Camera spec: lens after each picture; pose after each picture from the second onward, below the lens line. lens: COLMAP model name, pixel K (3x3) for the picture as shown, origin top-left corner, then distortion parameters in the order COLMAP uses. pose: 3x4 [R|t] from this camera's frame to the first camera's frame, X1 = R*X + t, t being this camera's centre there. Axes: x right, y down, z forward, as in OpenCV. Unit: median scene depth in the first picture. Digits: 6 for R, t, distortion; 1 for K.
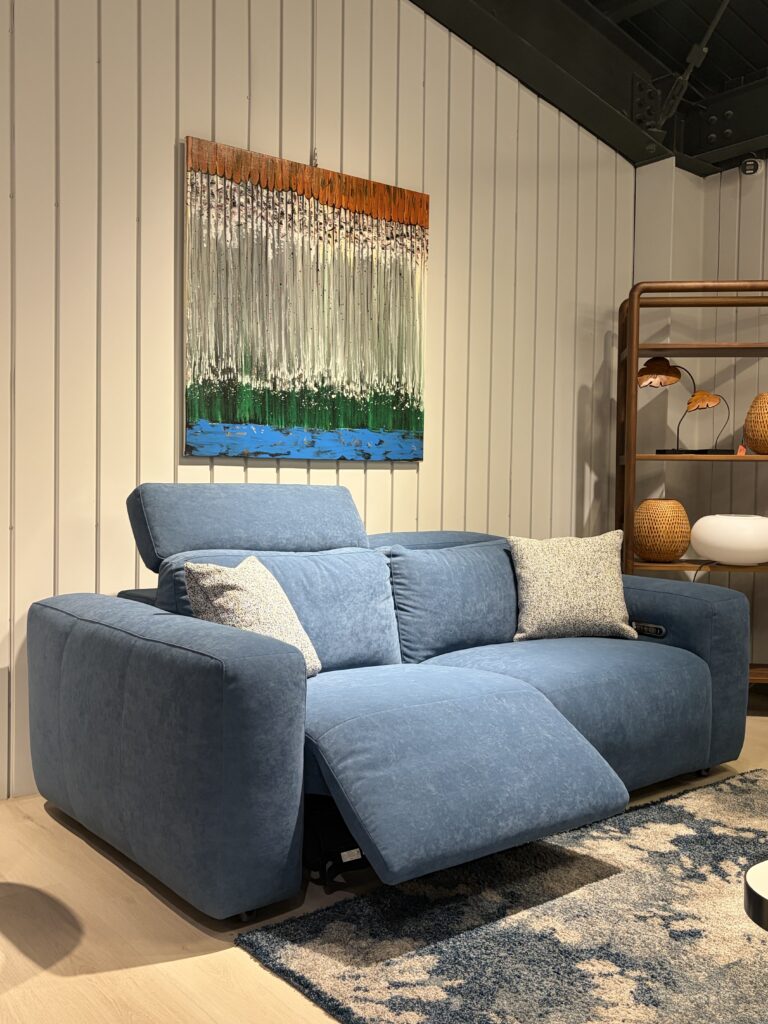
lens RADIAL K [[955.4, 0, 384.0], [0, 955.4, 512.0], [0, 0, 1]] dist [-0.005641, -0.022390]
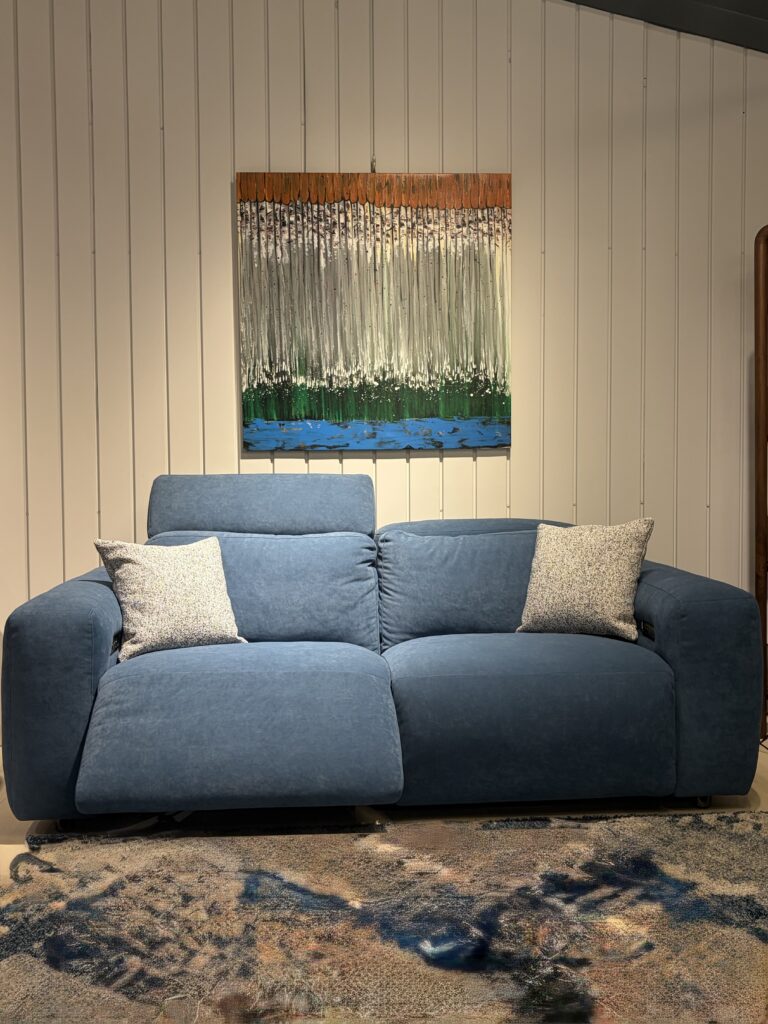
lens RADIAL K [[955.4, 0, 384.0], [0, 955.4, 512.0], [0, 0, 1]] dist [-0.005641, -0.022390]
pose [[0.827413, -0.000903, -0.561593, 0.548230], [0.003809, 0.999985, 0.004004, 0.009852], [0.561580, -0.005452, 0.827404, 0.135973]]
